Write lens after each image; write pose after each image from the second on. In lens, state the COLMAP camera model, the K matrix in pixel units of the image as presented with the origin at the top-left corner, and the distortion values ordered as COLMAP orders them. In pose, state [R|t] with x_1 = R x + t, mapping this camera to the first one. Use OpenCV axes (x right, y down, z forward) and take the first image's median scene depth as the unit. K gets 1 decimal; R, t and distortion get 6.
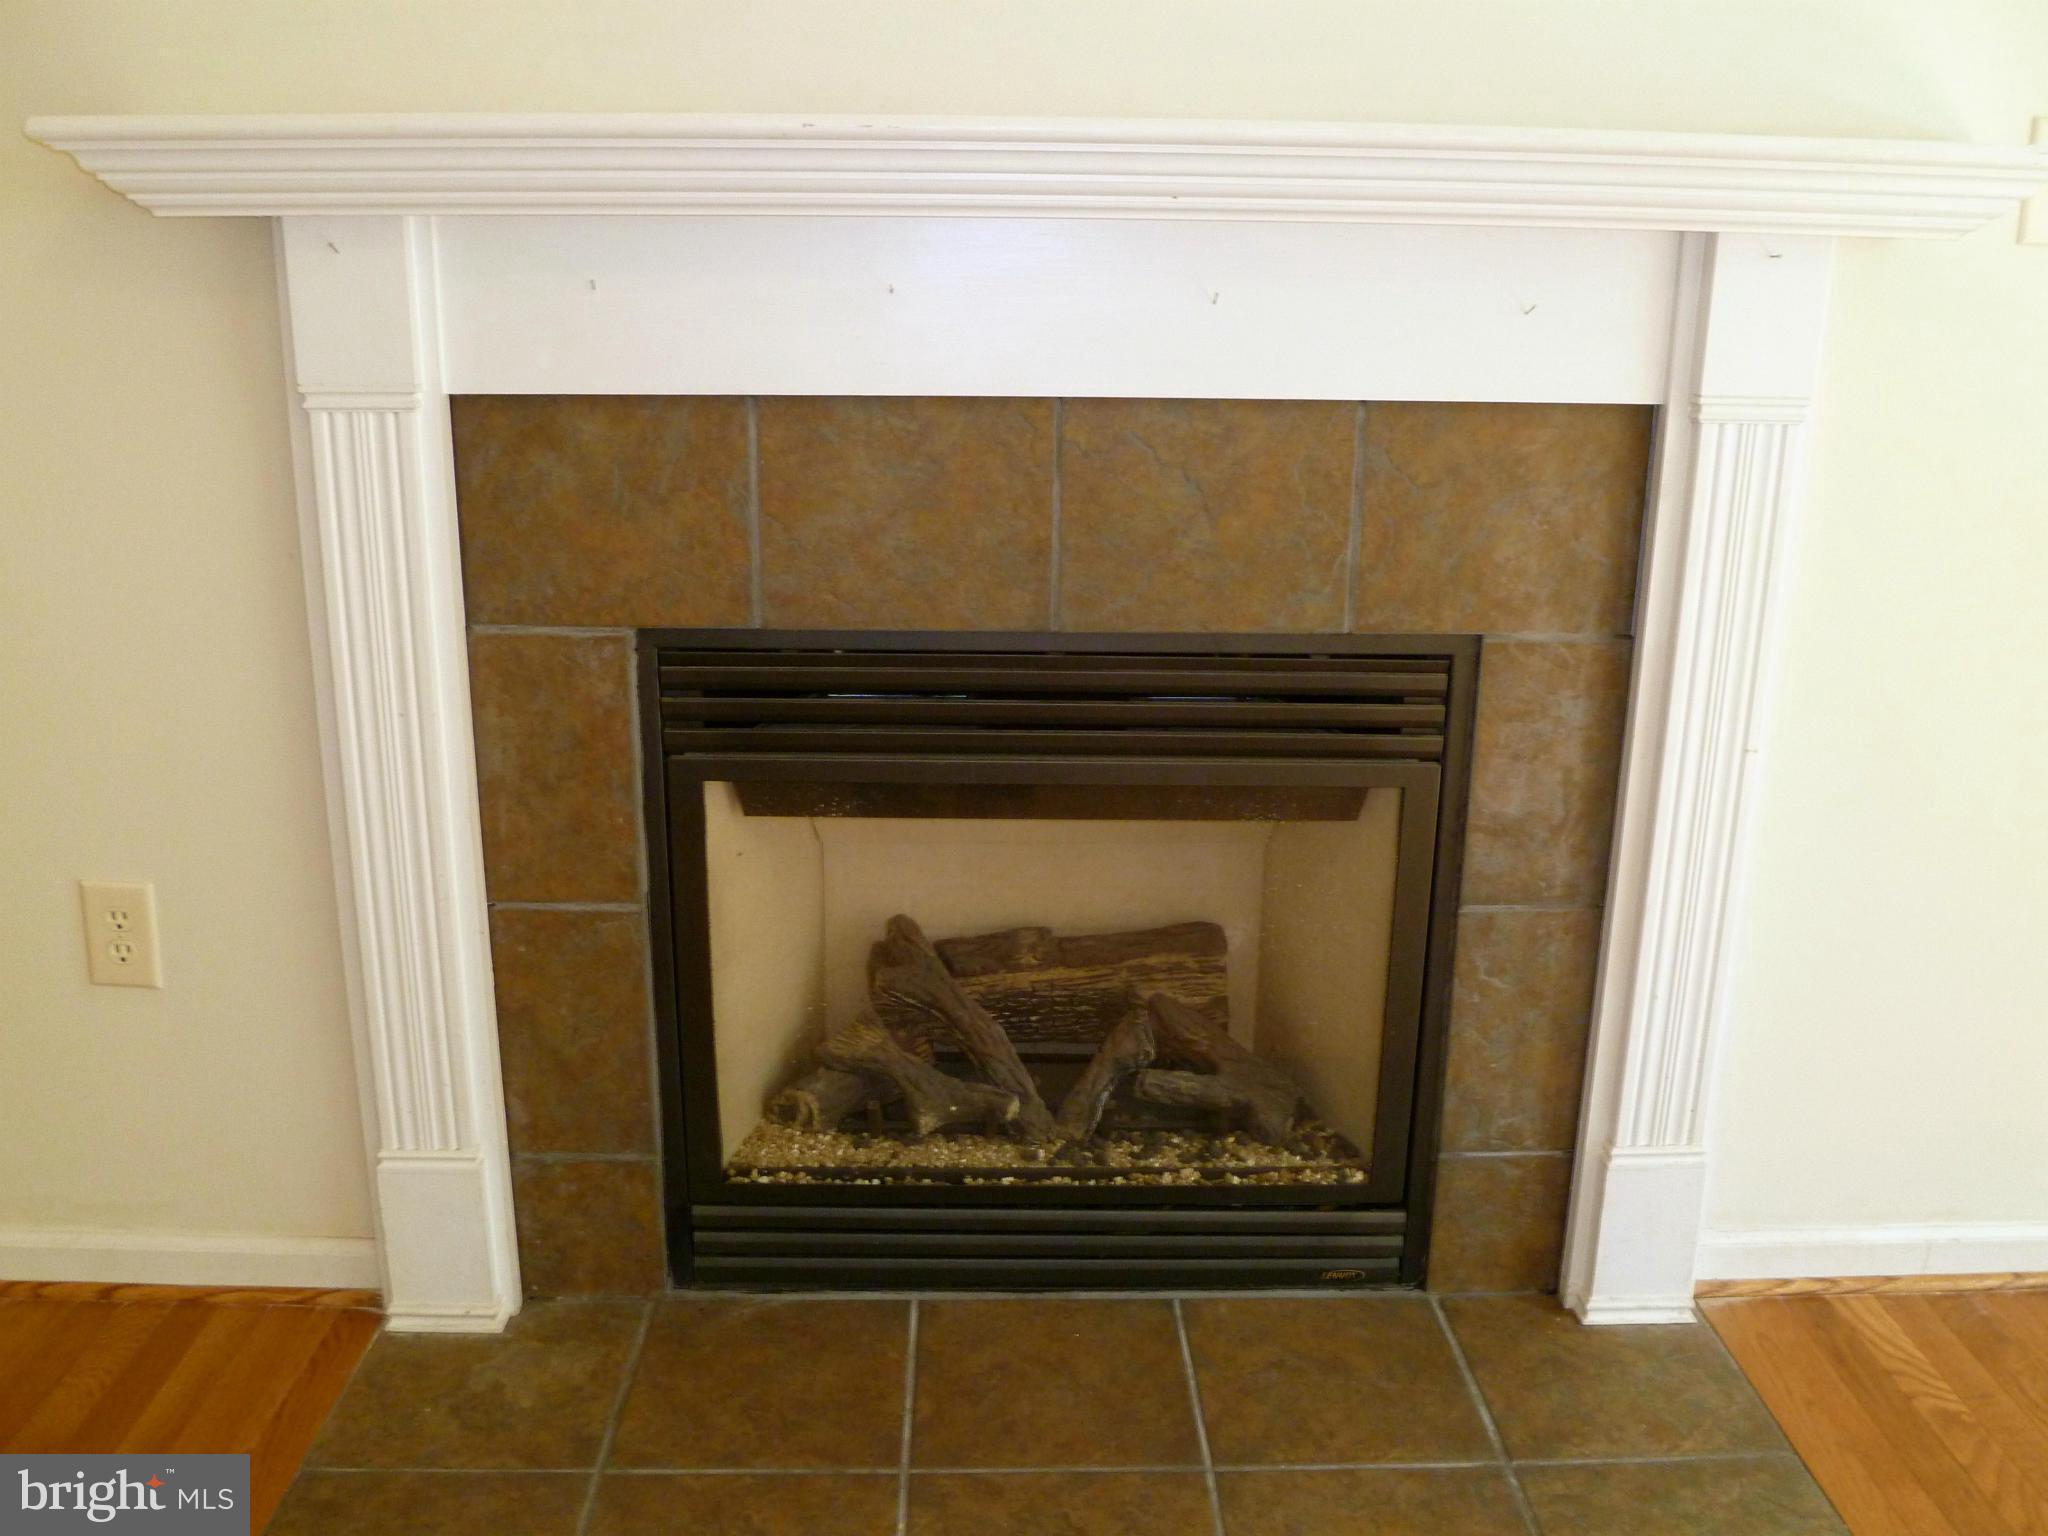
lens RADIAL K [[1748.0, 0, 1027.5], [0, 1748.0, 769.3], [0, 0, 1]] dist [-0.058198, 0.011686]
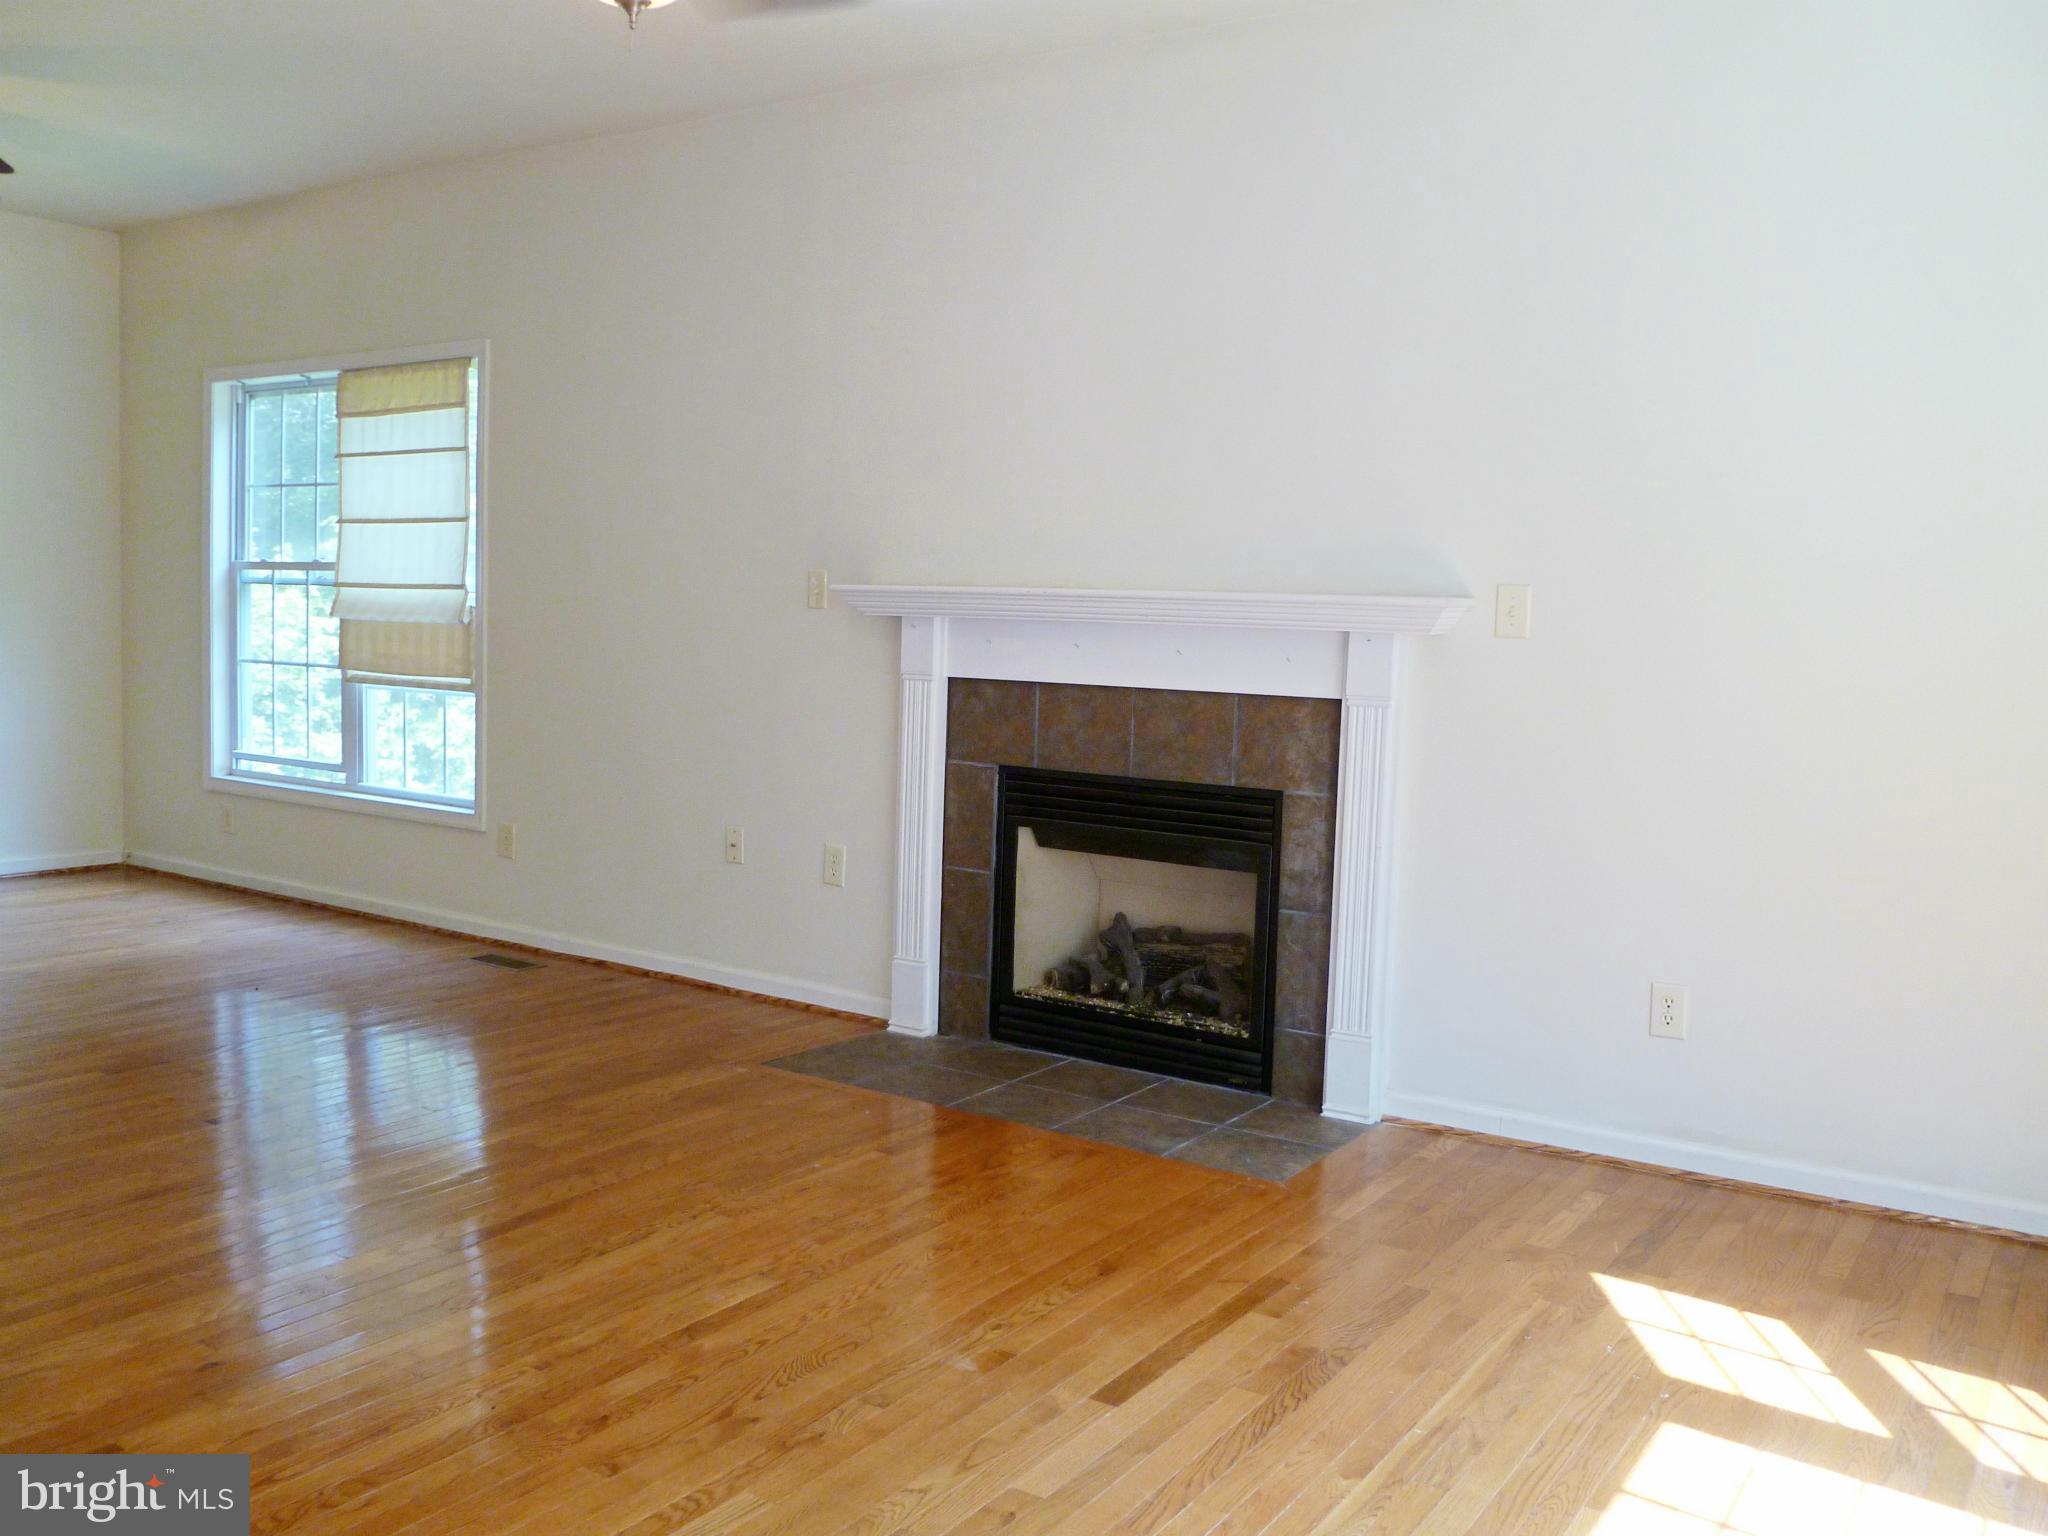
lens RADIAL K [[1765.0, 0, 1023.5], [0, 1765.0, 765.9], [0, 0, 1]] dist [-0.071545, -0.007431]
pose [[0.818407, 0.064290, -0.571031, 1.336163], [-0.186506, 0.969644, -0.158134, 0.337419], [0.543531, 0.235918, 0.805554, -1.156897]]
